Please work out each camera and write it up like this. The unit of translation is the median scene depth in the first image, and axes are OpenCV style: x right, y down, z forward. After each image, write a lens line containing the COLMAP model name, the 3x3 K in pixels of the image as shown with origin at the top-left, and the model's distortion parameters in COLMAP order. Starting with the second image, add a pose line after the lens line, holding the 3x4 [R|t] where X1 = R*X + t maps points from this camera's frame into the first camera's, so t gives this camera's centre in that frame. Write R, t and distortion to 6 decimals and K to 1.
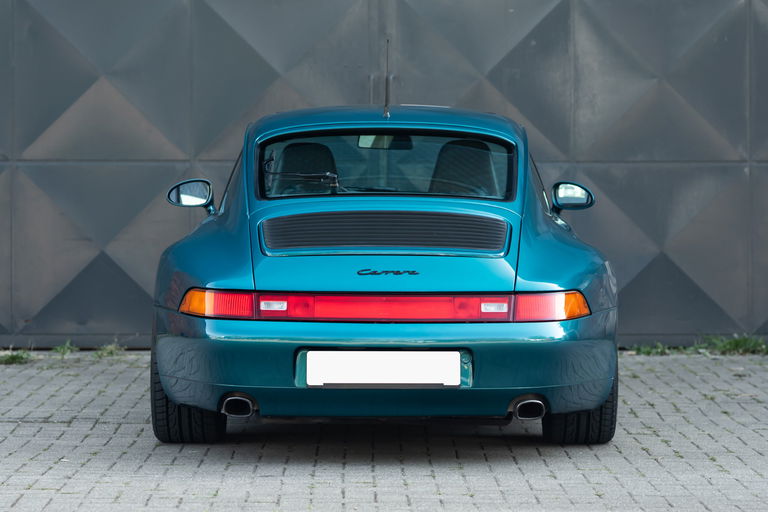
lens RADIAL K [[1974.7, 0, 384.0], [0, 1974.7, 256.0], [0, 0, 1]] dist [-0.023502, 0.220895]
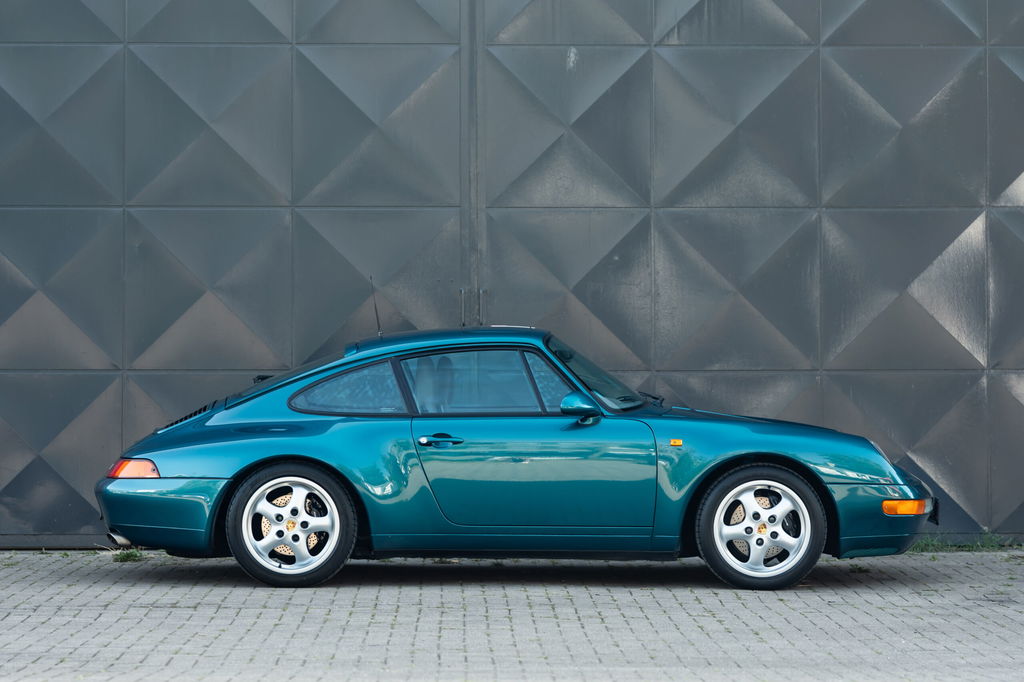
lens RADIAL K [[2633.0, 0, 512.0], [0, 2633.0, 341.0], [0, 0, 1]] dist [-0.023502, 0.220895]
pose [[0.999933, -0.000677, 0.011545, 0.004435], [0.001224, 0.998873, -0.047444, 0.003859], [-0.011499, 0.047455, 0.998807, -0.510505]]
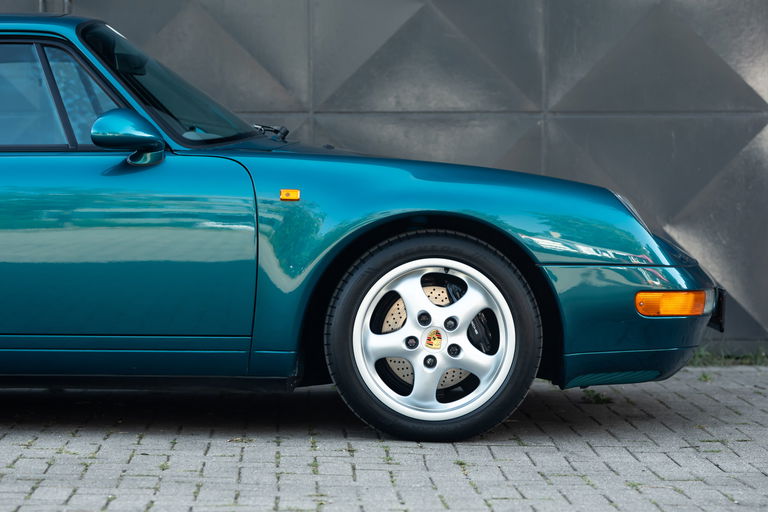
lens RADIAL K [[1974.7, 0, 384.0], [0, 1974.7, 256.0], [0, 0, 1]] dist [-0.023502, 0.220895]
pose [[0.999366, -0.001161, 0.035574, 0.130913], [0.001431, 0.999970, -0.007557, 0.017213], [-0.035564, 0.007603, 0.999338, 0.374223]]
